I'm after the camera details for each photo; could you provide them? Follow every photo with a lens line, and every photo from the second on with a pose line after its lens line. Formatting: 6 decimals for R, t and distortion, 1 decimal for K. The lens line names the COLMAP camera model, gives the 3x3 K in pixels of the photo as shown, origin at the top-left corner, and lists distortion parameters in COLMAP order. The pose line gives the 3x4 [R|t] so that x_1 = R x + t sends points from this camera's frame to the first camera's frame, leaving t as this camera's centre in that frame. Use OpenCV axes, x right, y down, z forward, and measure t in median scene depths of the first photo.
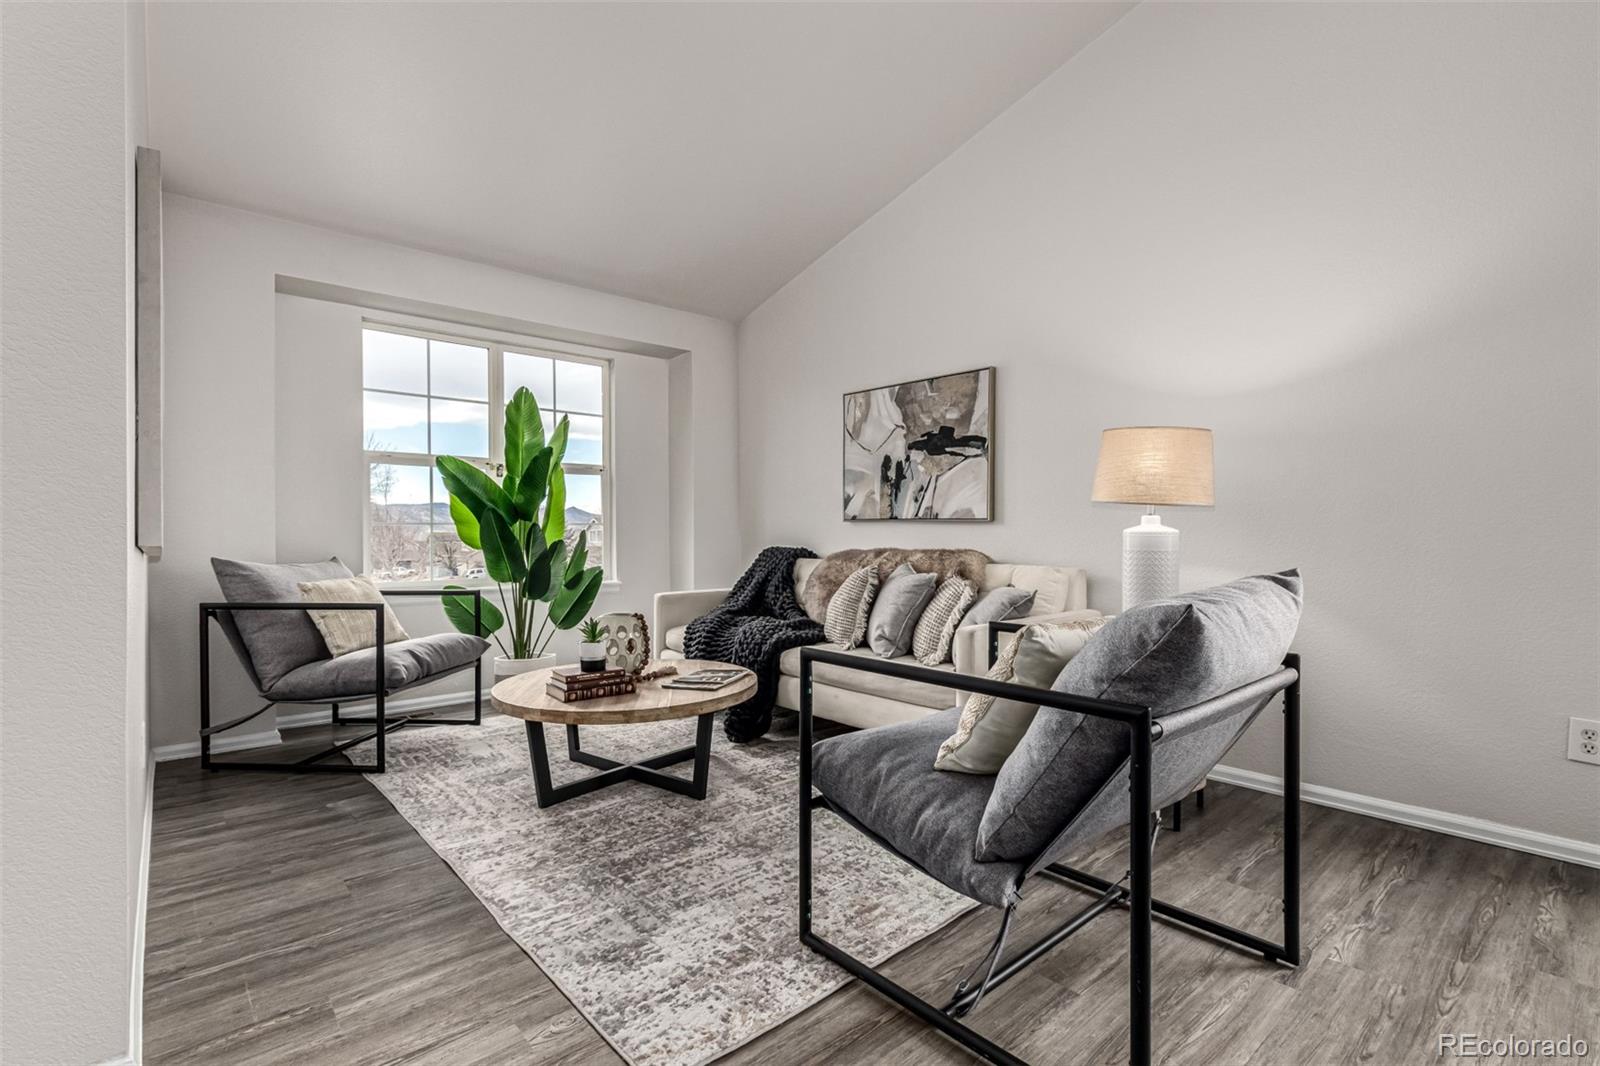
lens RADIAL K [[736.9, 0, 800.5], [0, 736.9, 529.1], [0, 0, 1]] dist [-0.000536, 0.000286]
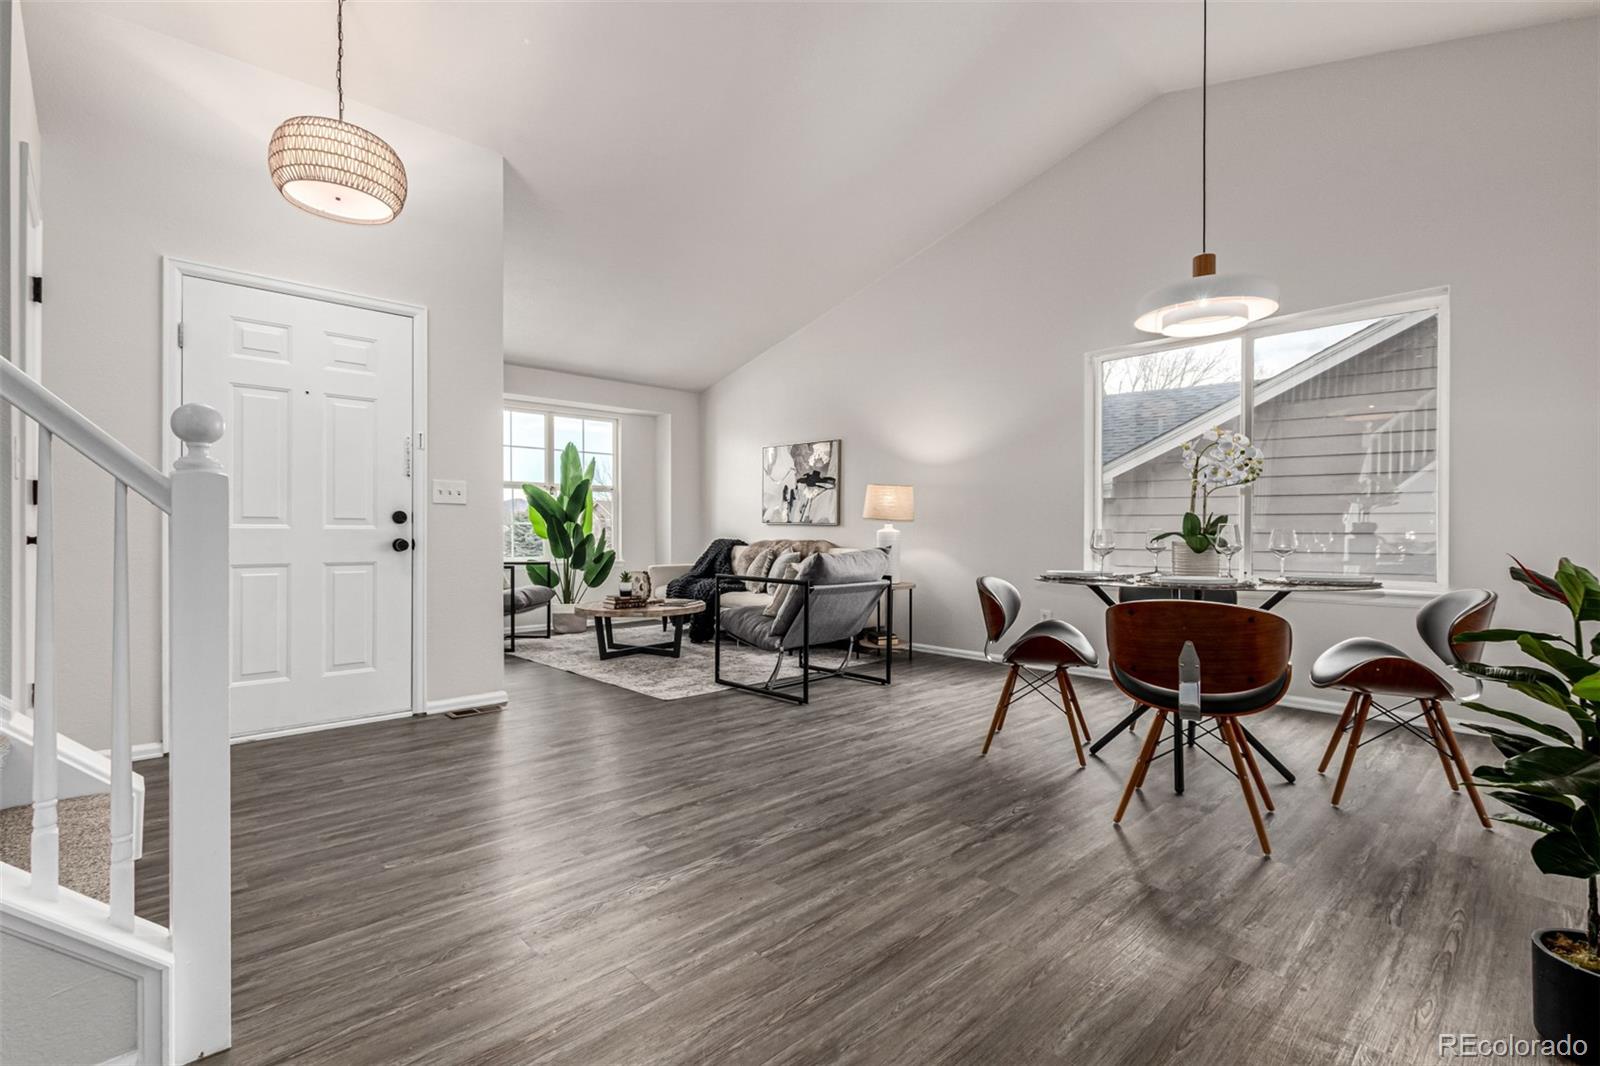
lens RADIAL K [[736.9, 0, 800.2], [0, 736.9, 527.1], [0, 0, 1]] dist [-0.000536, 0.000286]
pose [[0.999071, 0.007505, 0.042445, 0.083137], [-0.007621, 0.999968, 0.002581, -0.008417], [-0.042424, -0.002902, 0.999095, -0.752638]]
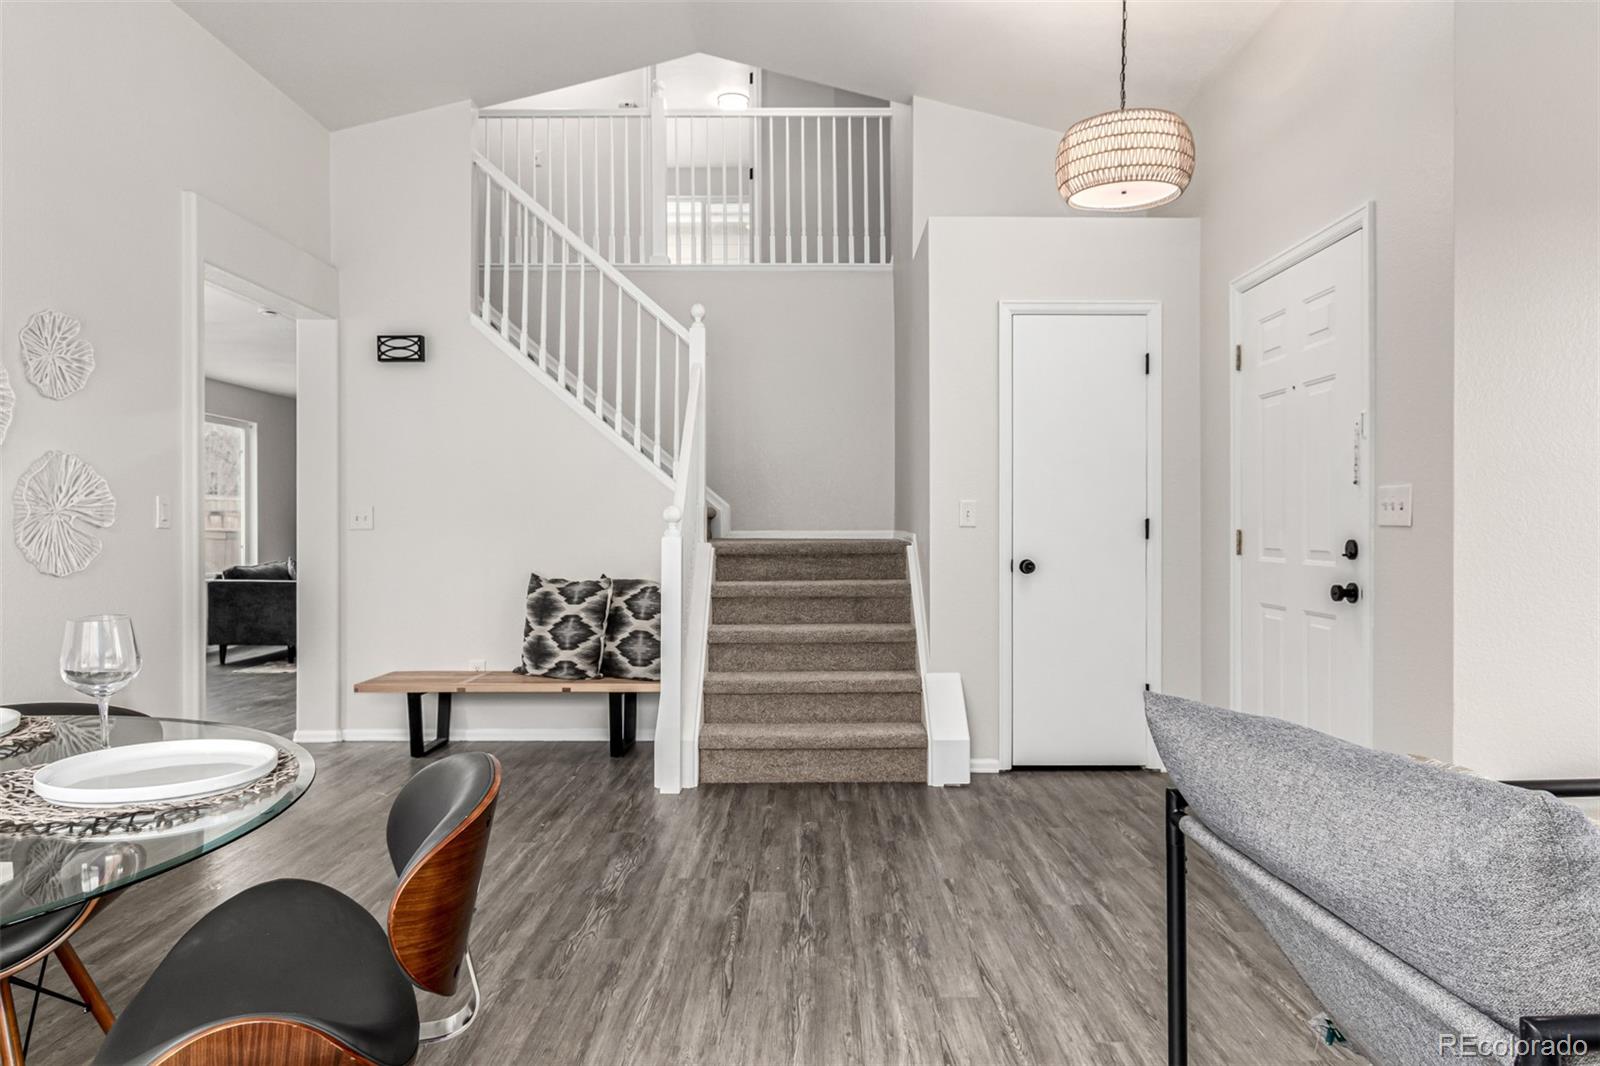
lens RADIAL K [[1031.8, 0, 799.9], [0, 1031.8, 532.1], [0, 0, 1]] dist [-0.003658, -0.000437]
pose [[-0.667146, 0.004606, -0.744913, 0.552969], [0.008410, 0.999964, -0.001349, -0.032690], [0.744879, -0.007165, -0.667161, 0.474688]]
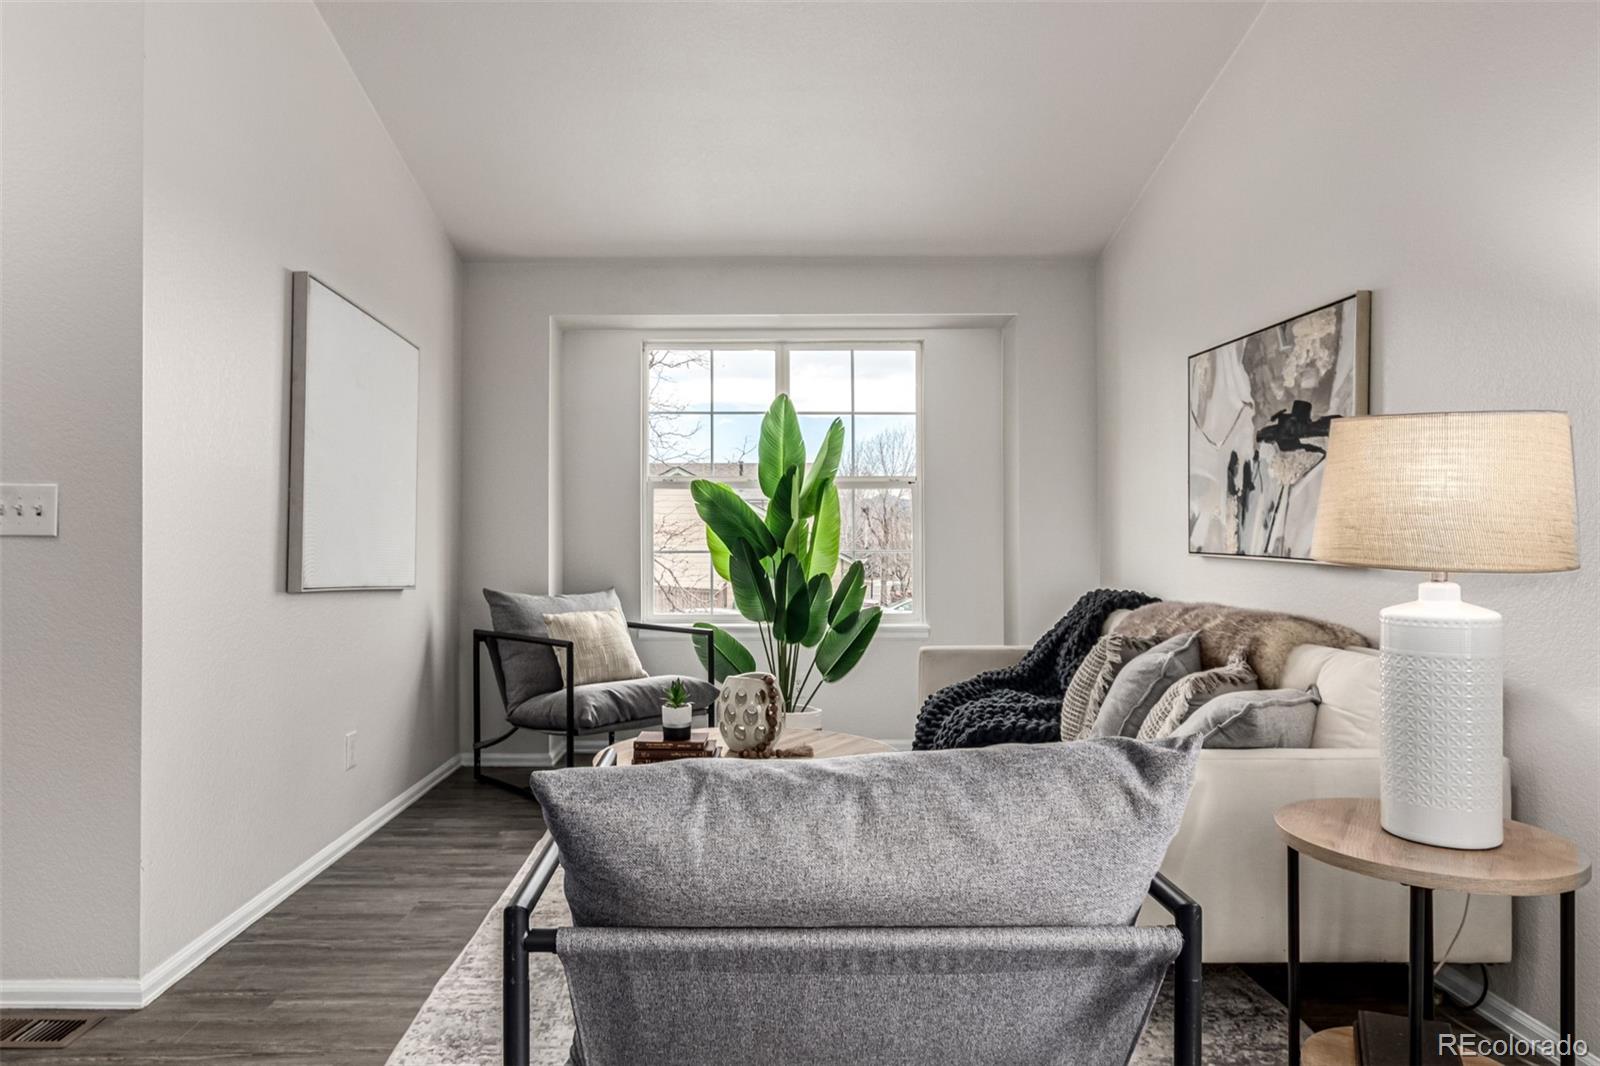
lens RADIAL K [[978.8, 0, 761.1], [0, 978.8, 544.1], [0, 0, 1]] dist [-0.017384, 0.001822]
pose [[0.760308, 0.007133, -0.649523, 0.367404], [0.002643, 0.999897, 0.014075, -0.037013], [0.649557, -0.012418, 0.760211, 0.127766]]
